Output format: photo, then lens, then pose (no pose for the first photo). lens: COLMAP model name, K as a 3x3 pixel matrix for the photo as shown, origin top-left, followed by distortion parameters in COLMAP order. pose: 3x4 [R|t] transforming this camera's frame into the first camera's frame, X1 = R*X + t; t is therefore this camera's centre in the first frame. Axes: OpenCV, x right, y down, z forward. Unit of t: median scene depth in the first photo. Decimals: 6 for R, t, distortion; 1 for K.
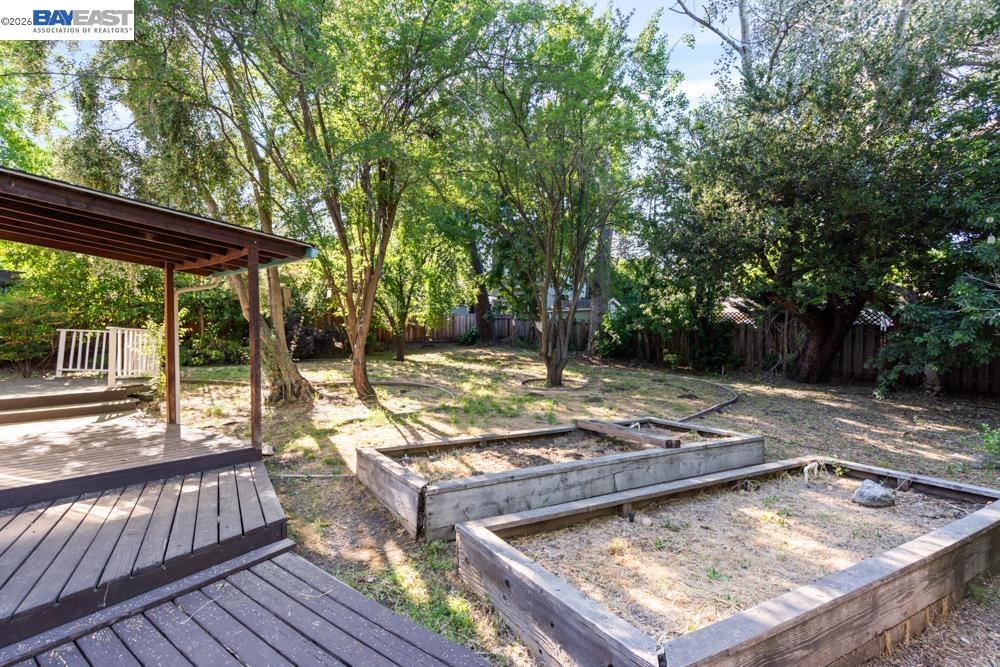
lens RADIAL K [[438.9, 0, 500.0], [0, 438.9, 333.5], [0, 0, 1]] dist [-0.034929, 0.000031]
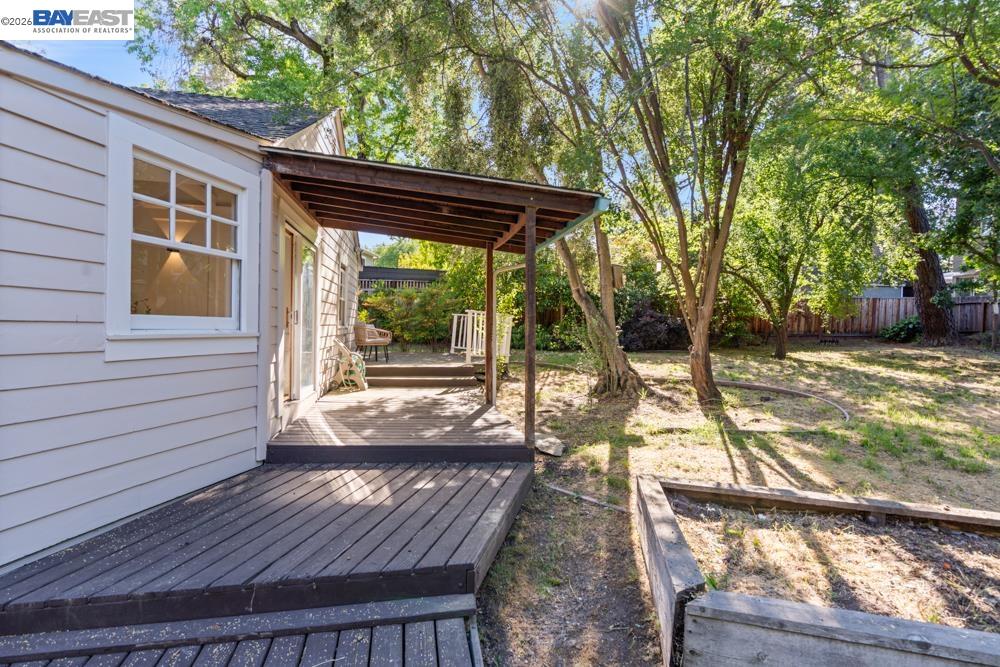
lens RADIAL K [[478.8, 0, 500.0], [0, 478.8, 333.5], [0, 0, 1]] dist [-0.000886, 0.000518]
pose [[0.714124, 0.029140, -0.699412, 0.016837], [-0.015880, 0.999550, 0.025432, 0.010623], [0.699839, -0.007055, 0.714266, 0.134001]]
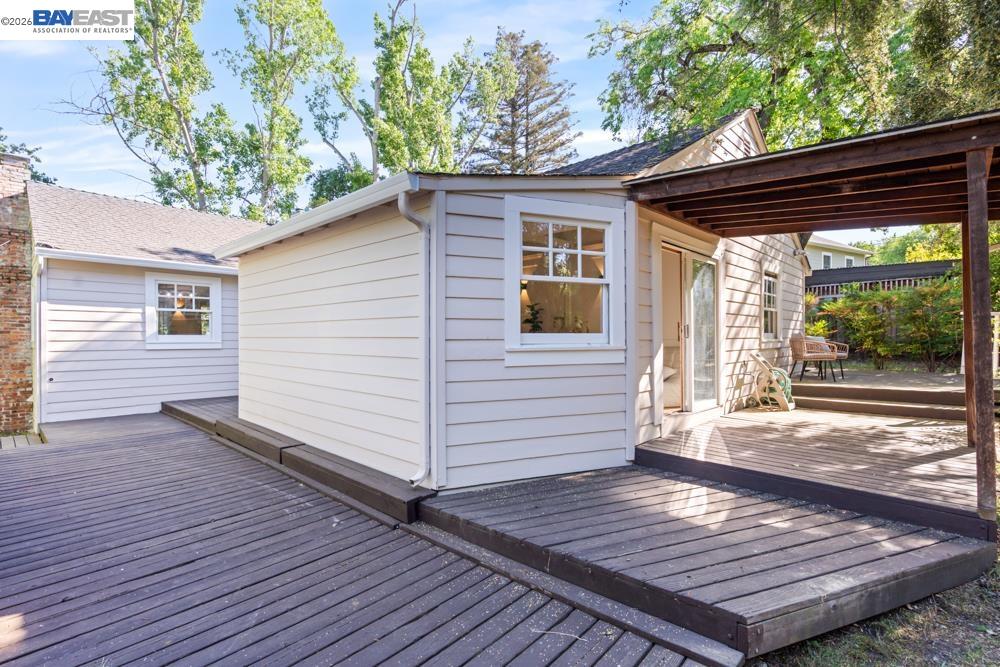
lens RADIAL K [[470.4, 0, 490.6], [0, 470.4, 336.8], [0, 0, 1]] dist [0.001519, -0.000027]
pose [[-0.144219, -0.000133, -0.989546, 0.048056], [0.018909, 0.999817, -0.002890, 0.013412], [0.989365, -0.019129, -0.144191, 0.210115]]
